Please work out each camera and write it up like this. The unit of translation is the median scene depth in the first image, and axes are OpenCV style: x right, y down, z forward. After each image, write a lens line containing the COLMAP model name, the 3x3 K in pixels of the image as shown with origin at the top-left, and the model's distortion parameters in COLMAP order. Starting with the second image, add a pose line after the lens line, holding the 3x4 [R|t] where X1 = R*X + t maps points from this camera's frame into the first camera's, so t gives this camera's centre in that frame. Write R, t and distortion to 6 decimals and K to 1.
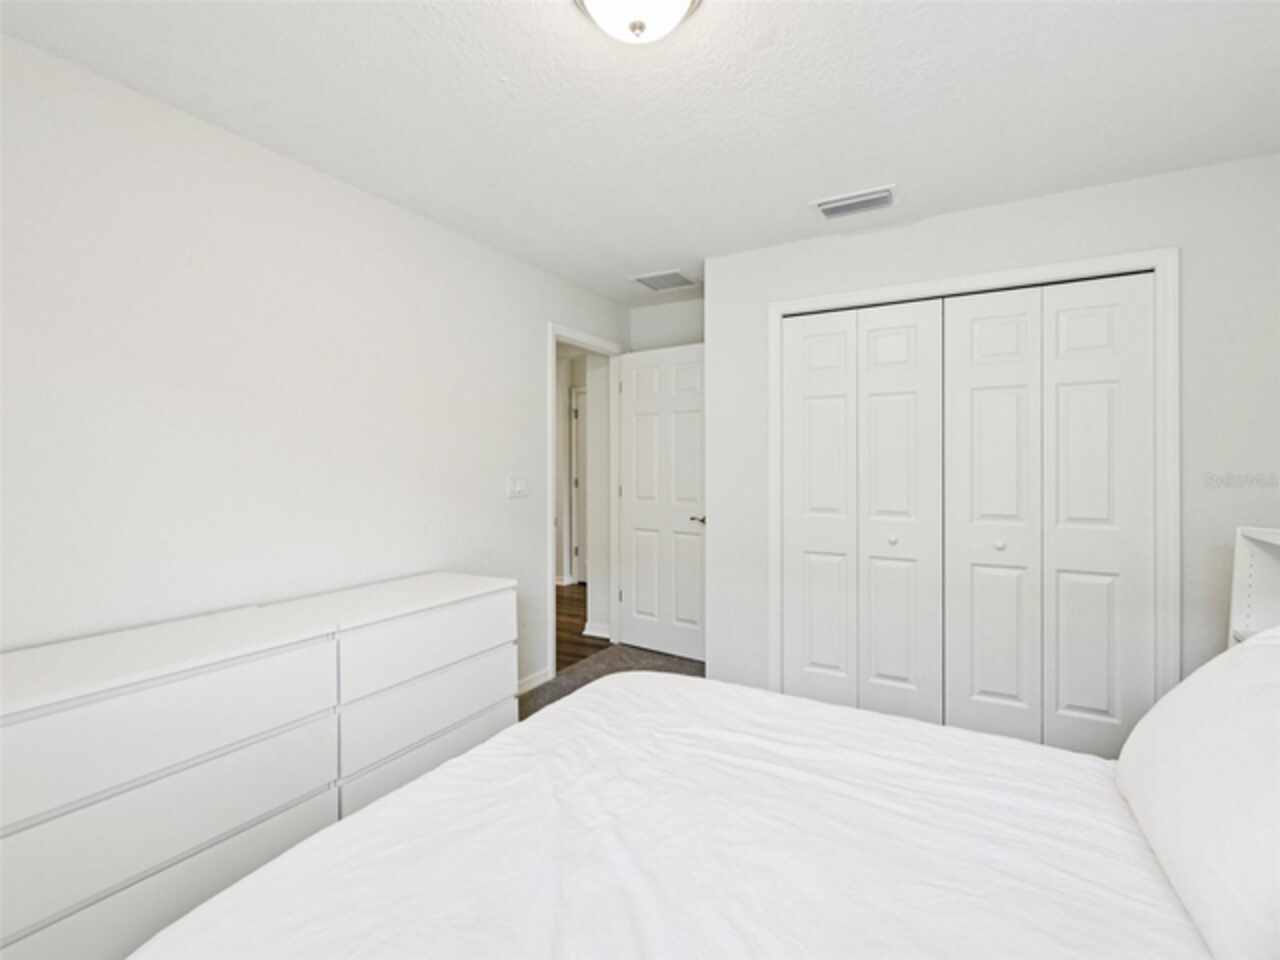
lens RADIAL K [[587.9, 0, 639.0], [0, 587.9, 471.8], [0, 0, 1]] dist [0.005025, -0.001399]
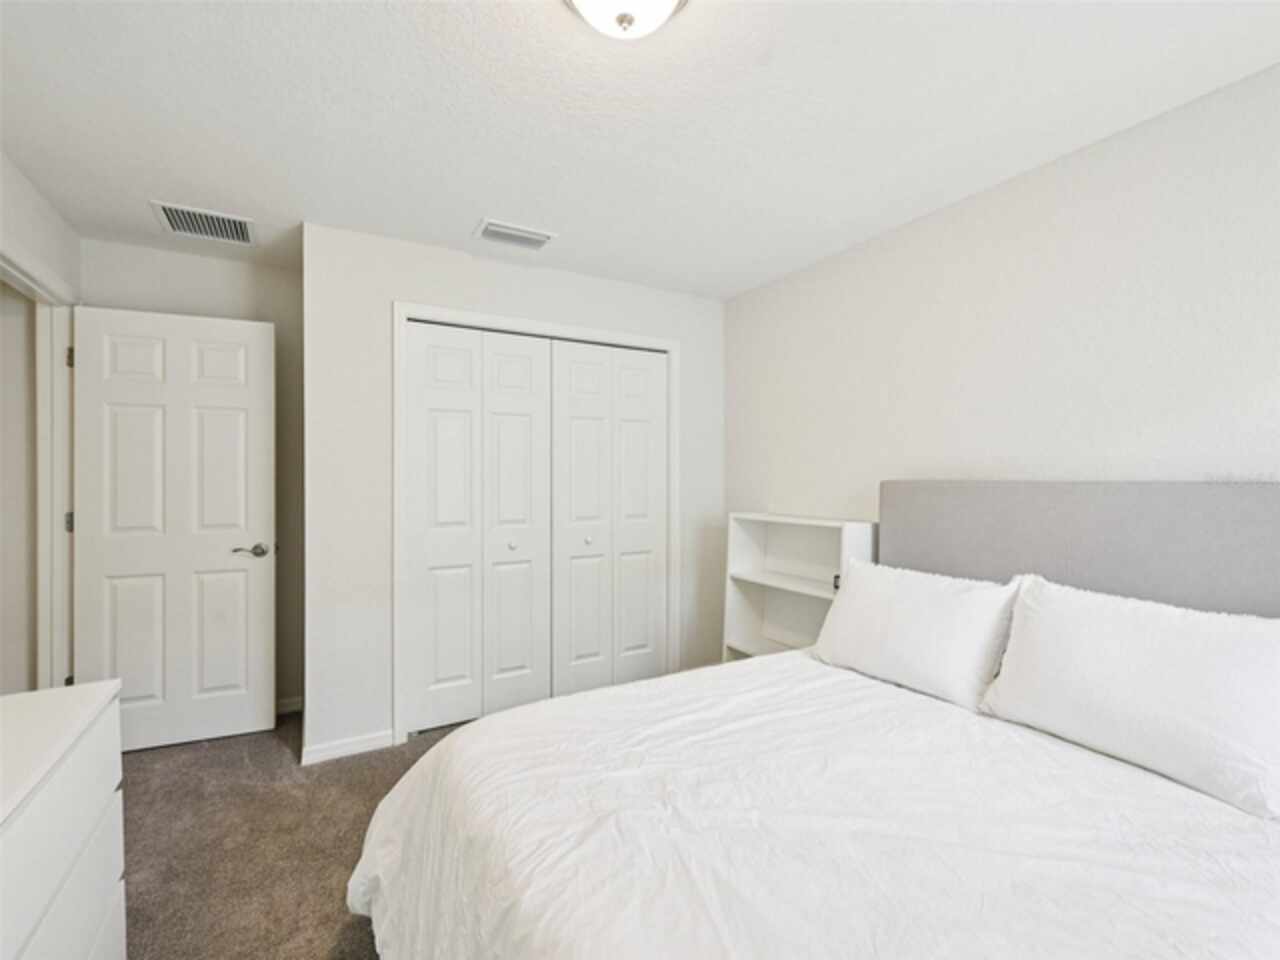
lens RADIAL K [[587.9, 0, 611.9], [0, 587.9, 492.4], [0, 0, 1]] dist [0.005025, -0.001399]
pose [[0.515411, -0.023316, 0.856626, -0.469396], [0.013269, 0.999727, 0.019228, -0.004687], [-0.856841, 0.001456, 0.515579, 0.291656]]
